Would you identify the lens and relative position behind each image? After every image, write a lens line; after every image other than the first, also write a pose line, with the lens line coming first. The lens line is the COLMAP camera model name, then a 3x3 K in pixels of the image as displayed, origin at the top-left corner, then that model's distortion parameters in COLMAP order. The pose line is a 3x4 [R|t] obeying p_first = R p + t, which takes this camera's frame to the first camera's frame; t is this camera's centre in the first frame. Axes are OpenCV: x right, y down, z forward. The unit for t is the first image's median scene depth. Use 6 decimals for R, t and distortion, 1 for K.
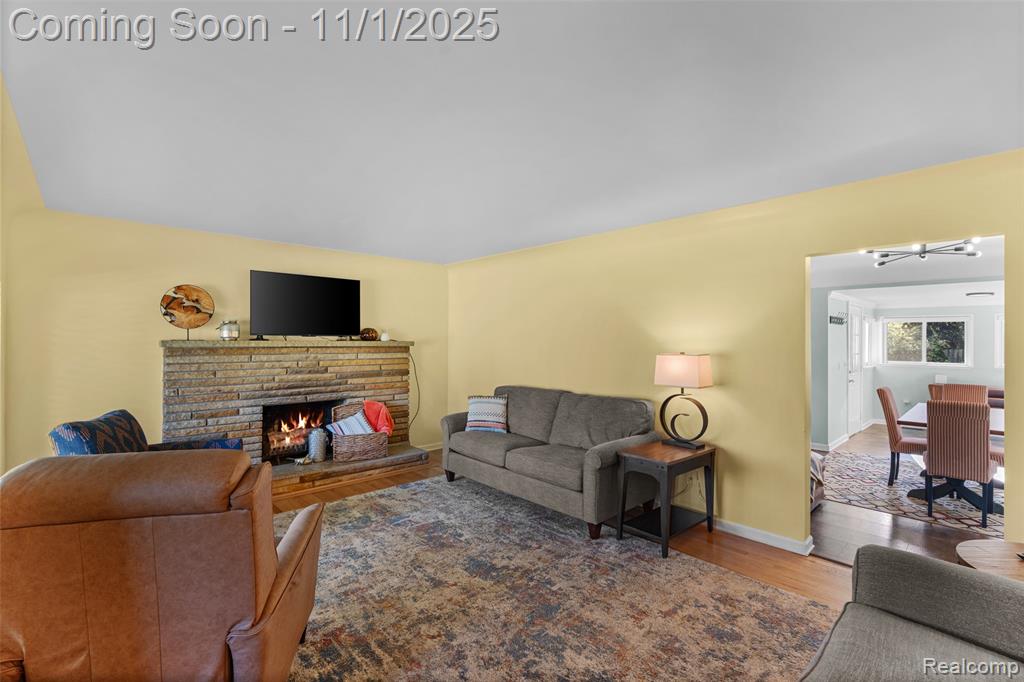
lens RADIAL K [[456.9, 0, 515.8], [0, 456.9, 337.7], [0, 0, 1]] dist [-0.012239, 0.000428]
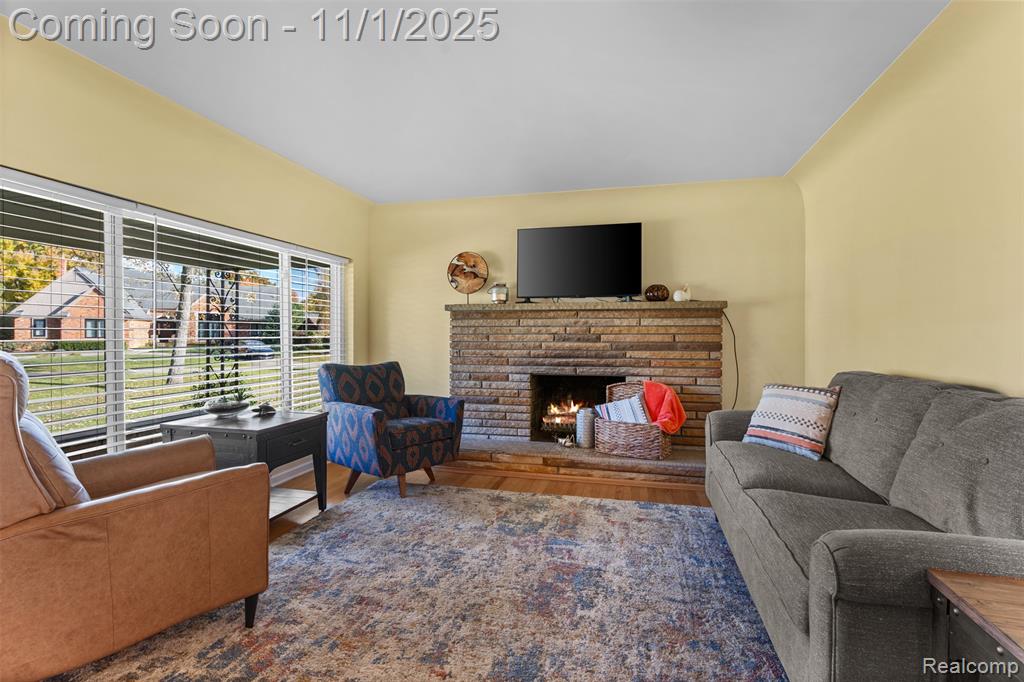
lens RADIAL K [[479.4, 0, 514.9], [0, 479.4, 336.4], [0, 0, 1]] dist [-0.003761, -0.000062]
pose [[0.541977, -0.000966, -0.840393, 0.249093], [0.006743, 0.999972, 0.003199, 0.070577], [0.840366, -0.007401, 0.541969, 0.450959]]
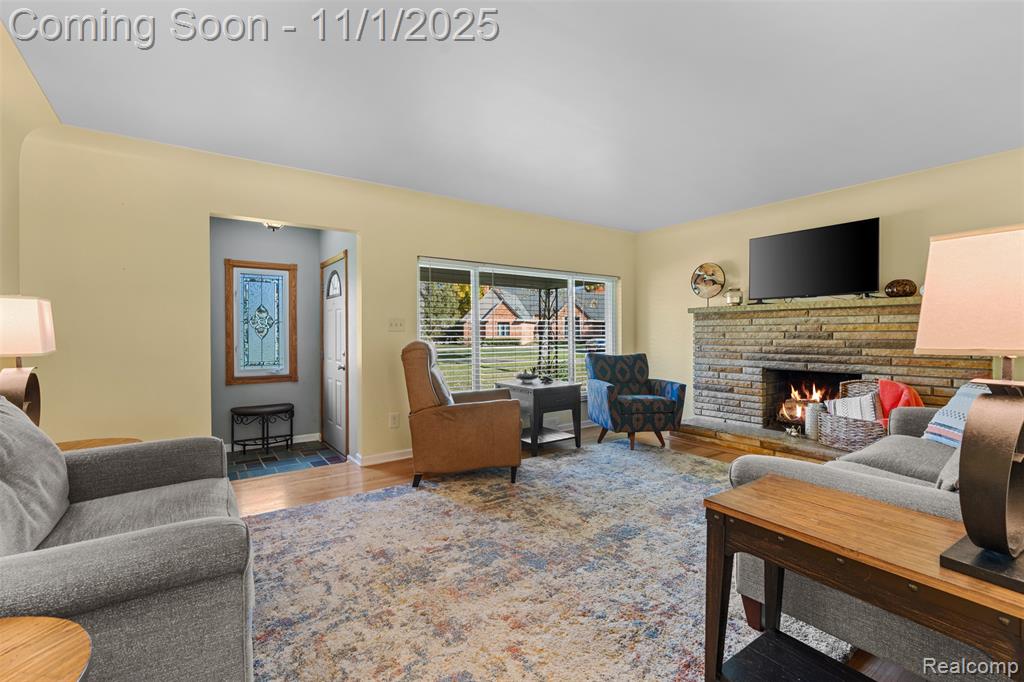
lens RADIAL K [[456.9, 0, 515.8], [0, 456.9, 337.7], [0, 0, 1]] dist [-0.012239, 0.000428]
pose [[-0.127076, 0.004567, -0.991882, 0.541029], [0.008448, 0.999958, 0.003522, 0.073792], [0.991857, -0.007932, -0.127109, 0.586044]]
